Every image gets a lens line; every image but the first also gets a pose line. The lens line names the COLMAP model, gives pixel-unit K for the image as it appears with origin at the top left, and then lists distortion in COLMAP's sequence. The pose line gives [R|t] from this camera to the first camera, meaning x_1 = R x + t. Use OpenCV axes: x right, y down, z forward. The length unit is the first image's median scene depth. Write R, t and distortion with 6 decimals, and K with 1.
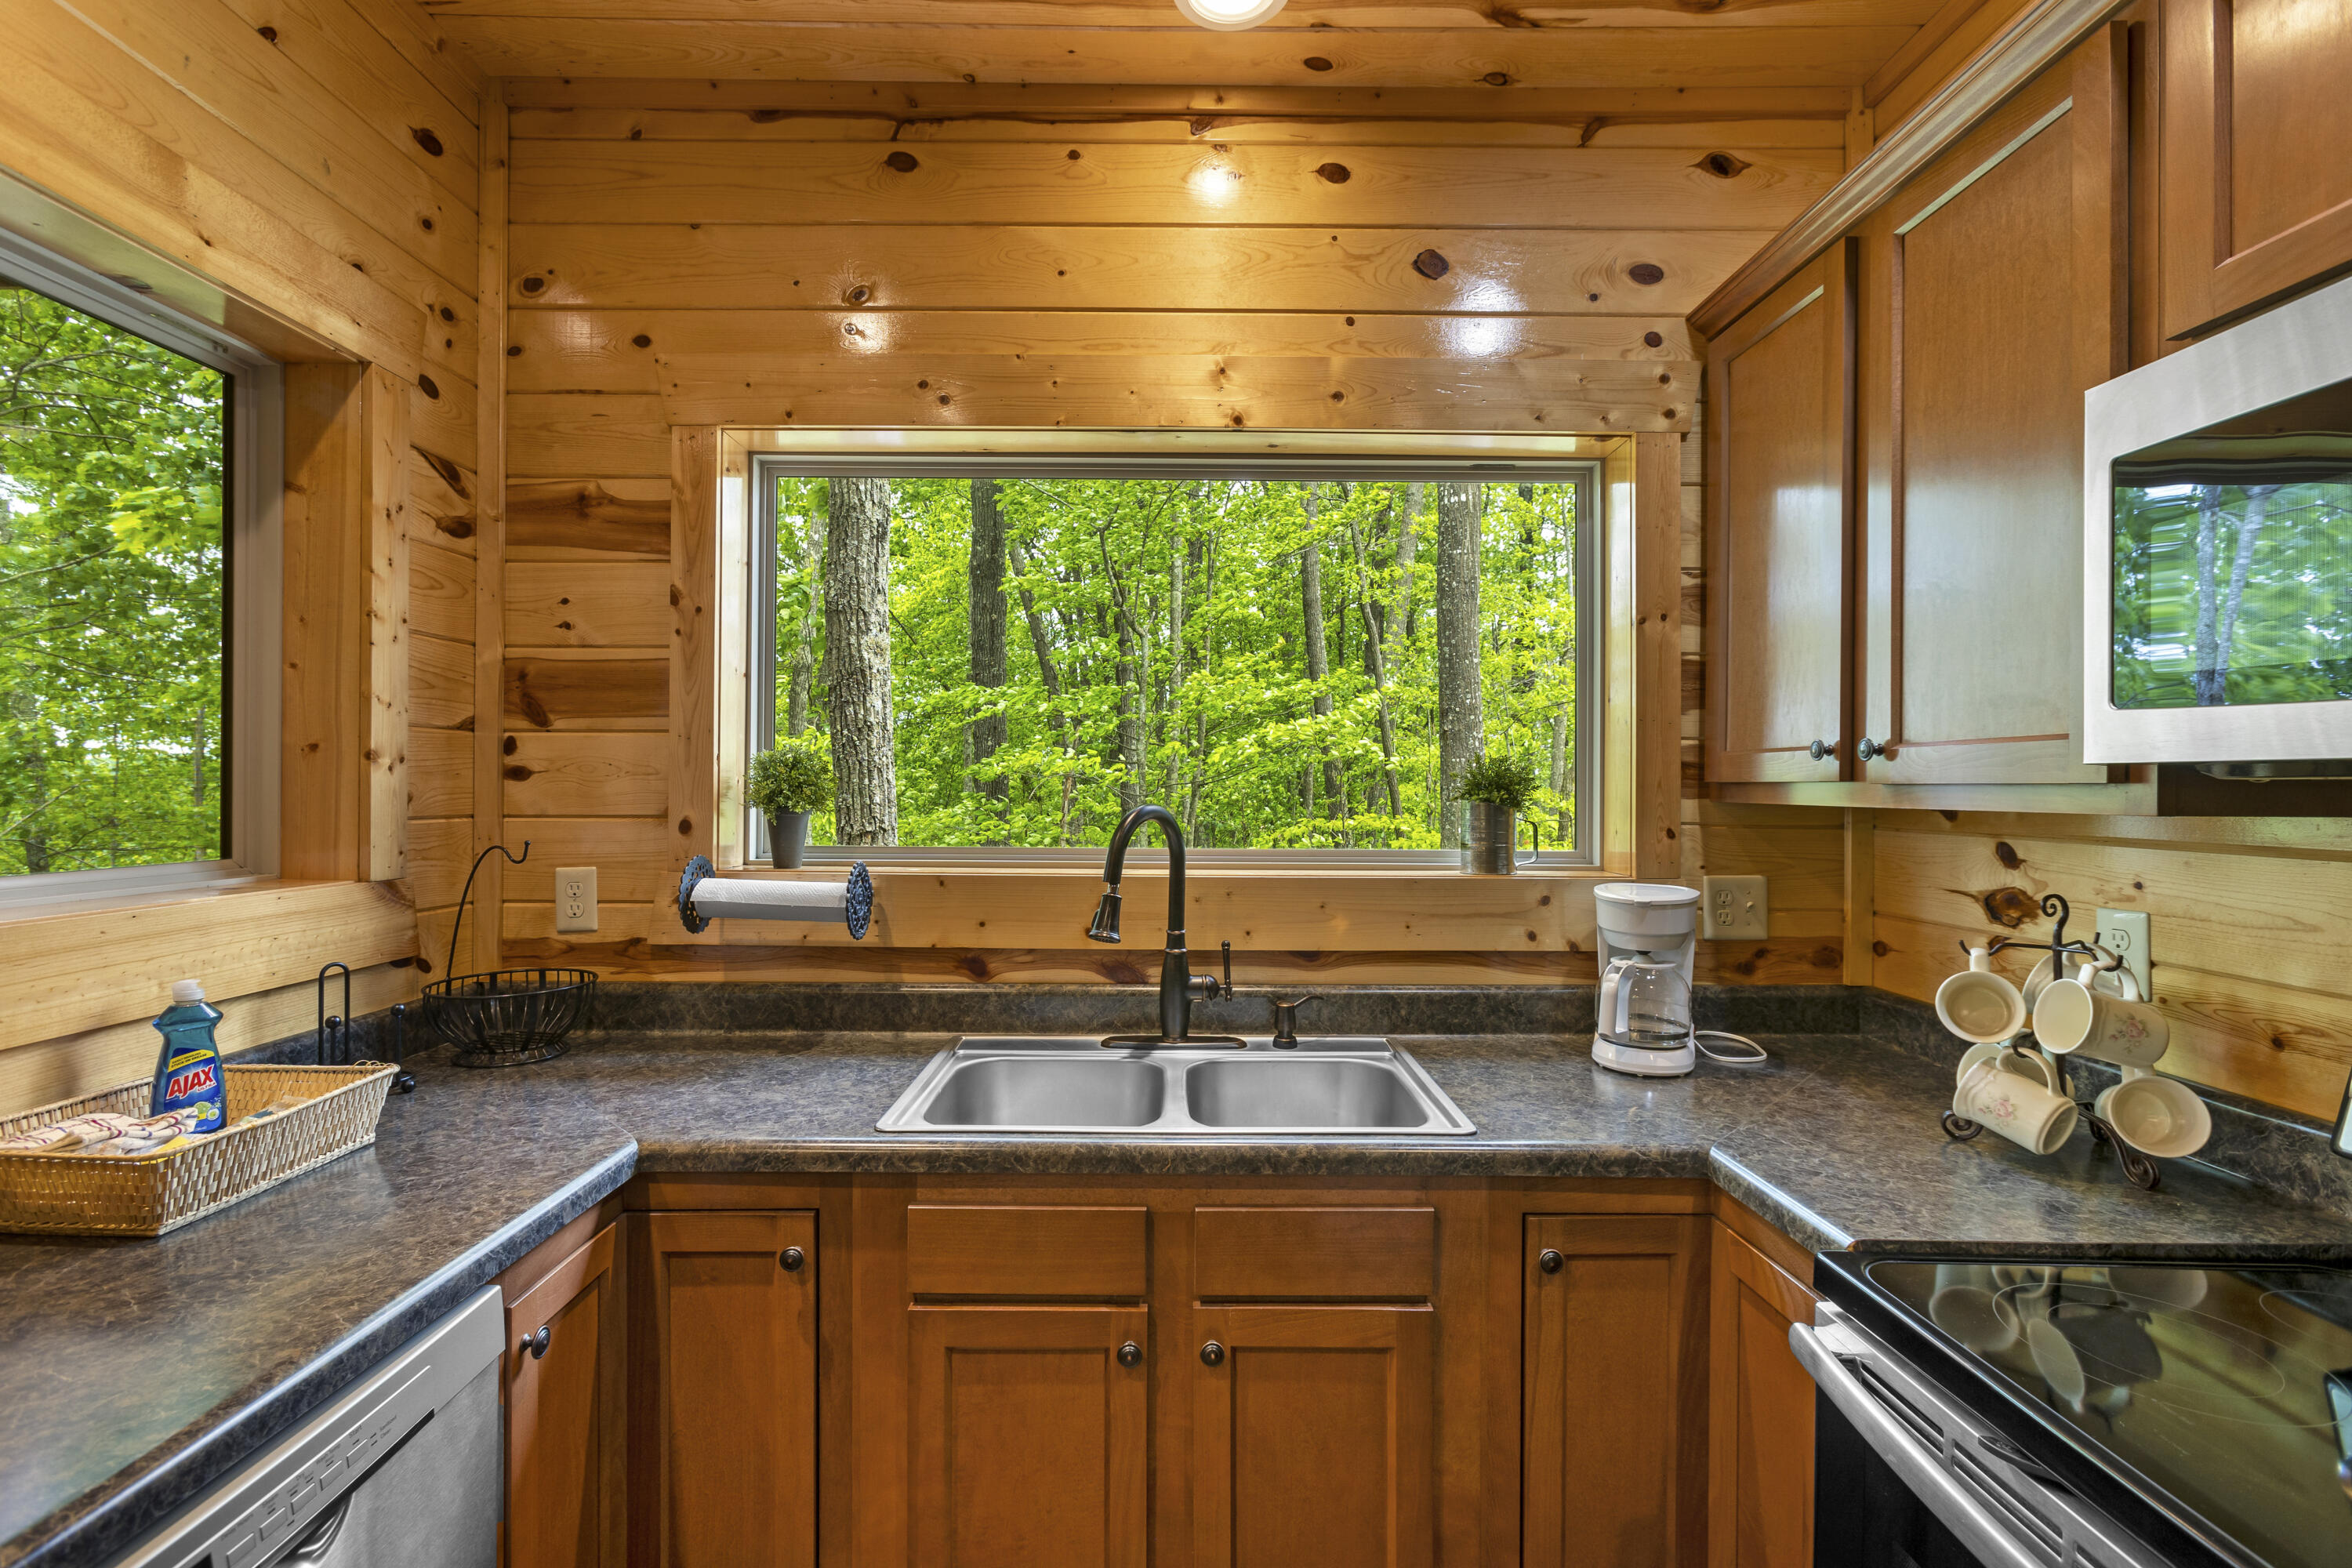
lens RADIAL K [[1046.4, 0, 1171.8], [0, 1046.4, 782.4], [0, 0, 1]] dist [-0.010707, 0.005098]
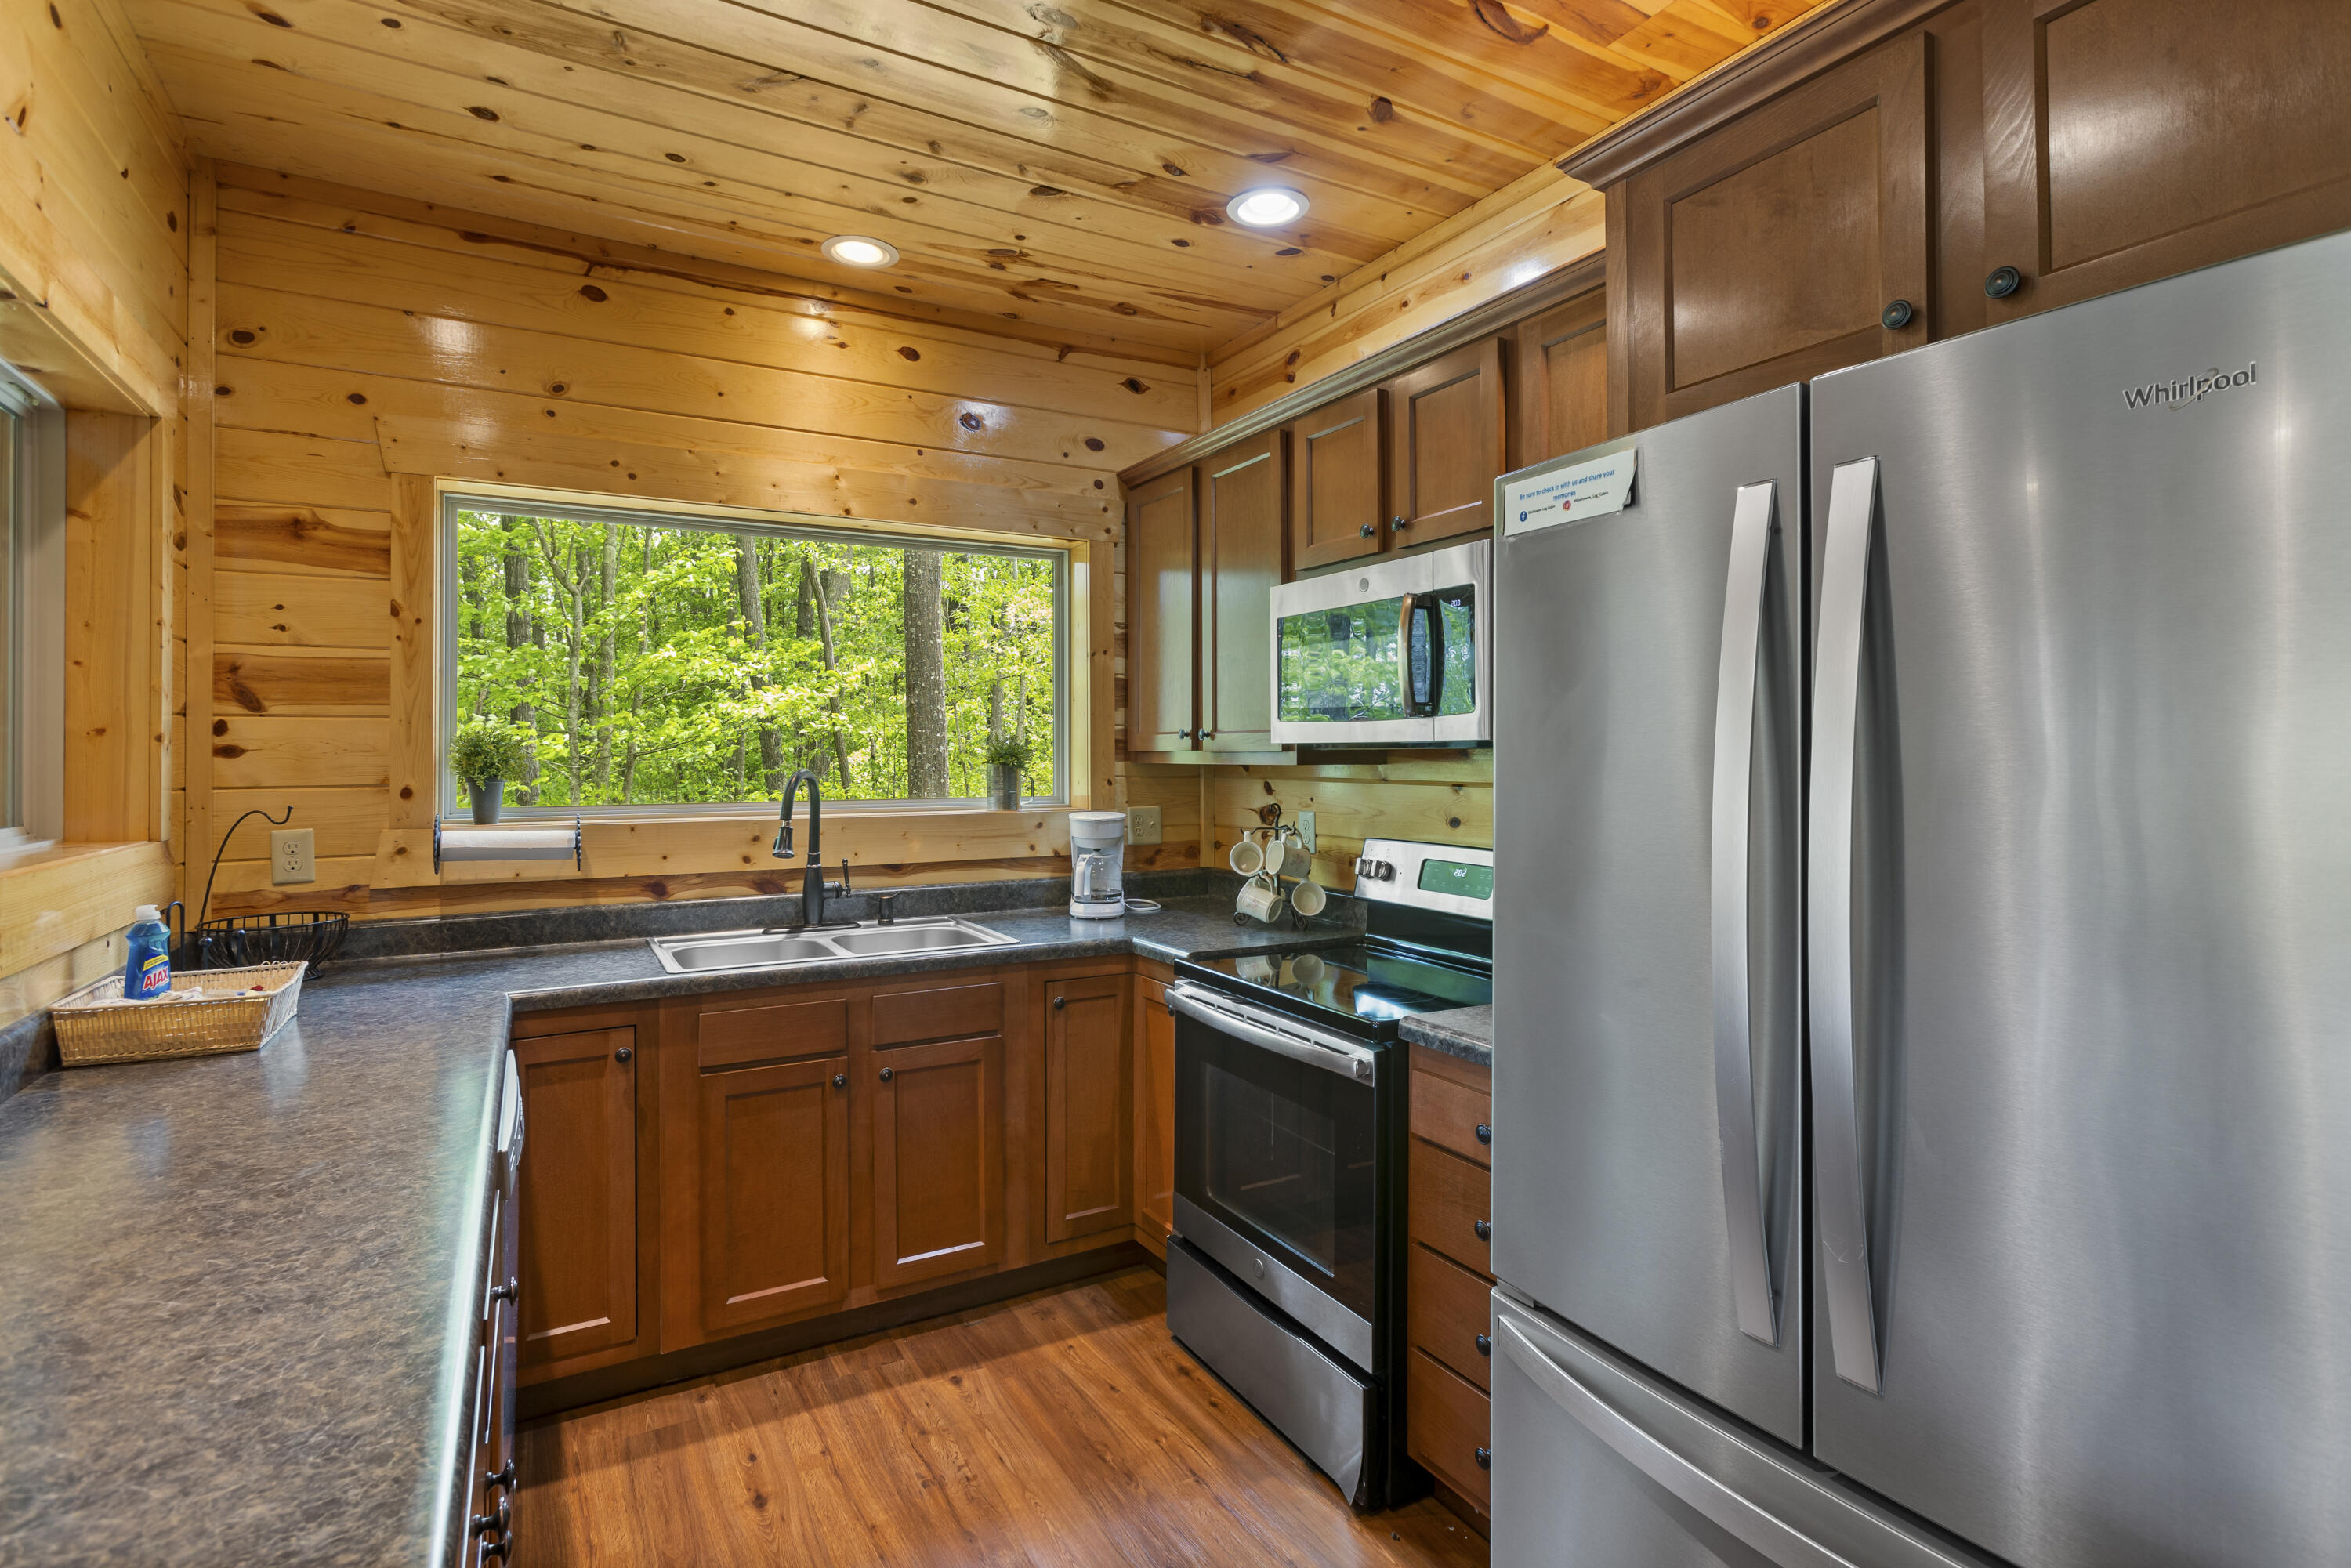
lens RADIAL K [[1136.9, 0, 1171.7], [0, 1136.9, 742.8], [0, 0, 1]] dist [-0.010174, 0.011668]
pose [[0.869470, -0.003678, 0.493972, -0.339907], [0.006538, 0.999970, -0.004062, -0.006145], [-0.493943, 0.006761, 0.869468, -0.642072]]
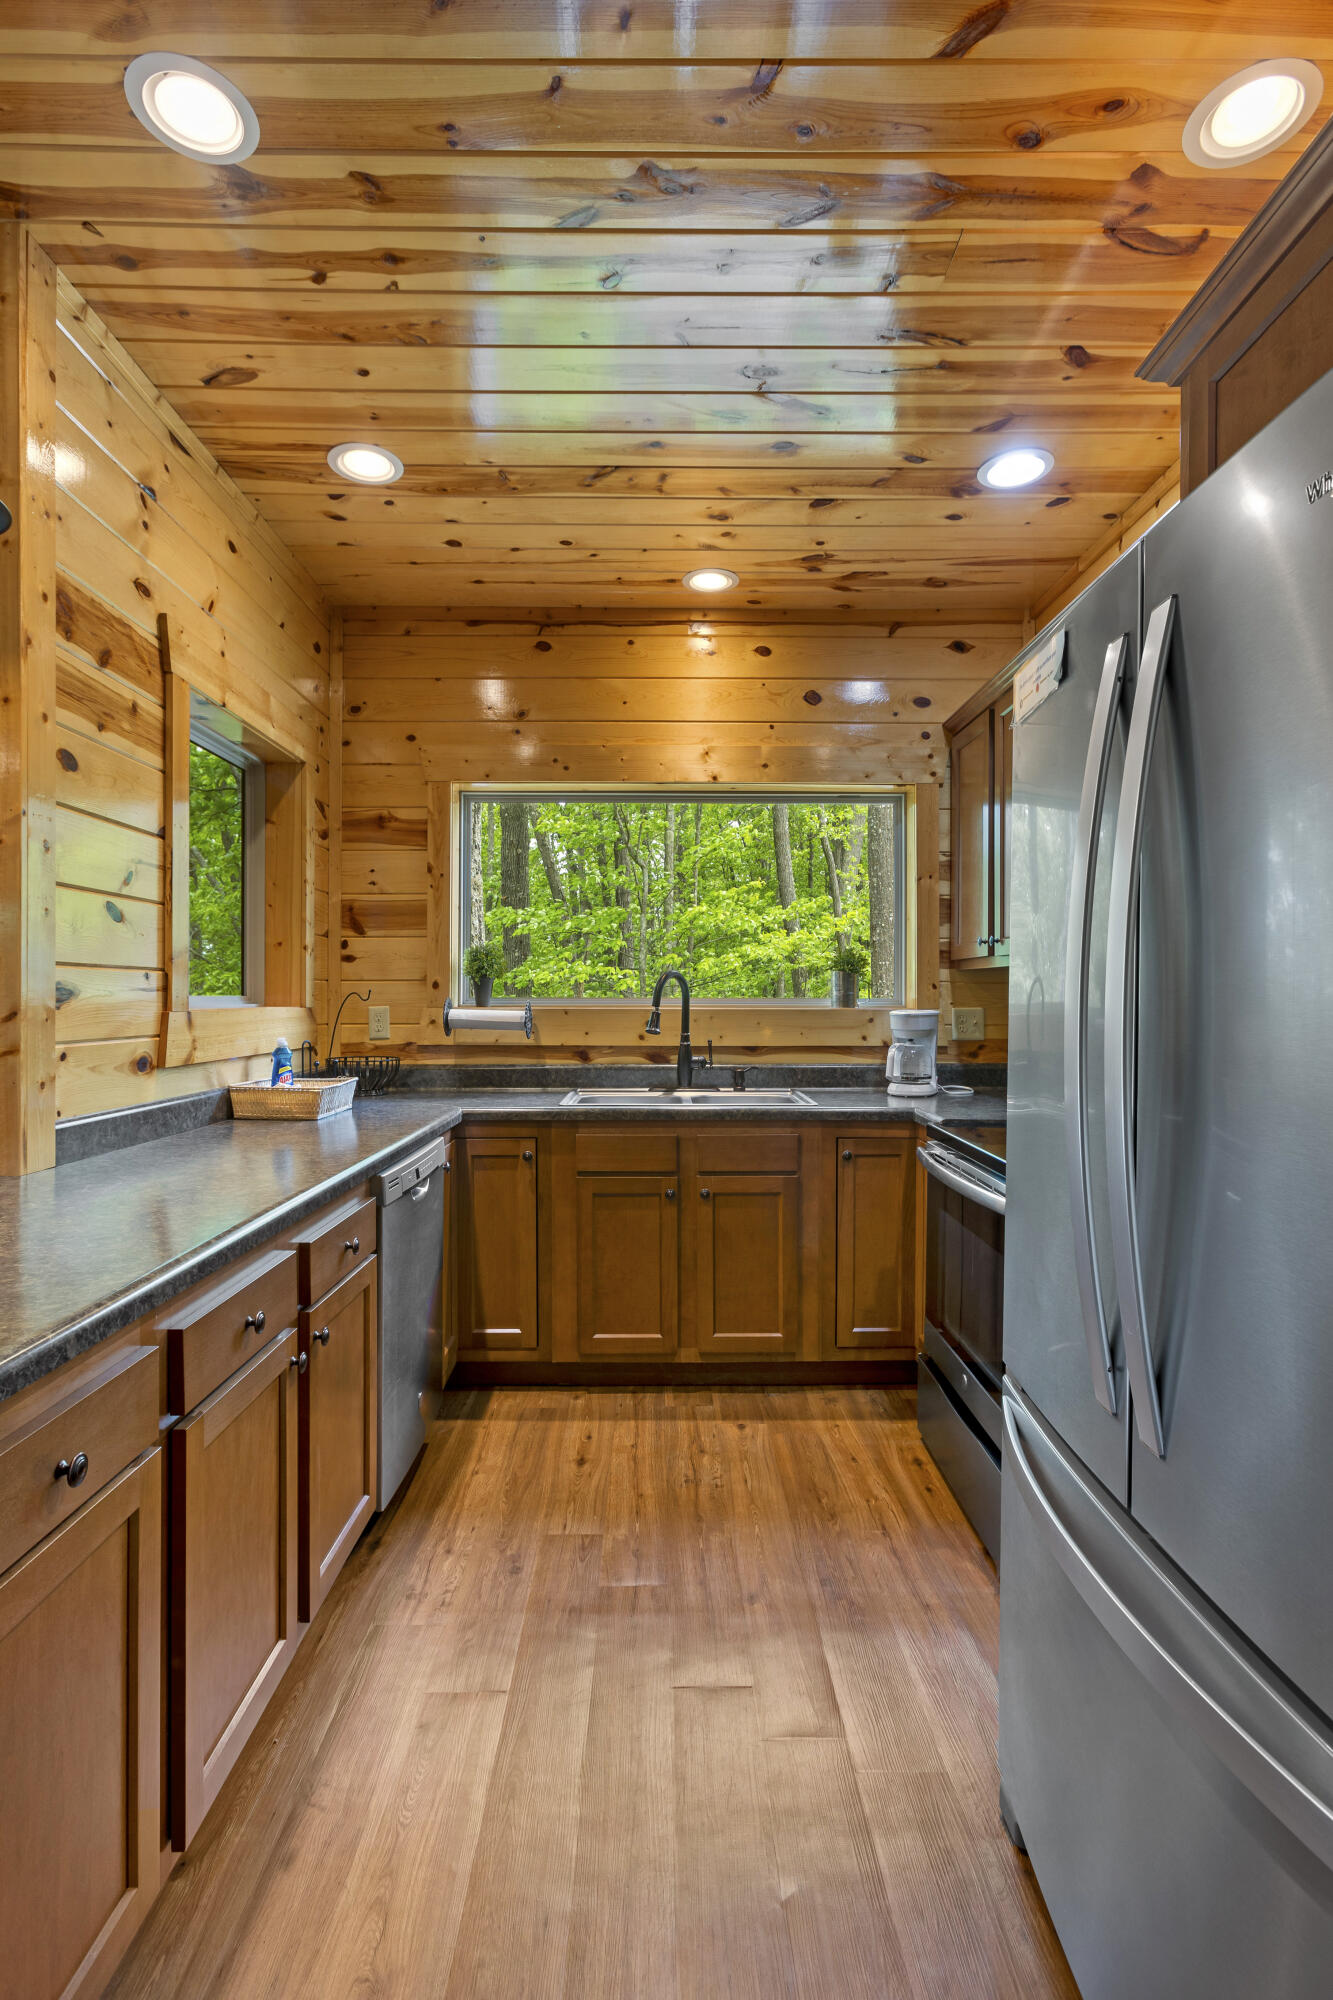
lens RADIAL K [[967.2, 0, 671.0], [0, 967.2, 996.5], [0, 0, 1]] dist [-0.010174, 0.011668]
pose [[0.999930, -0.005055, 0.010691, -0.041261], [0.005032, 0.999985, 0.002164, 0.062428], [-0.010701, -0.002110, 0.999941, -0.835821]]
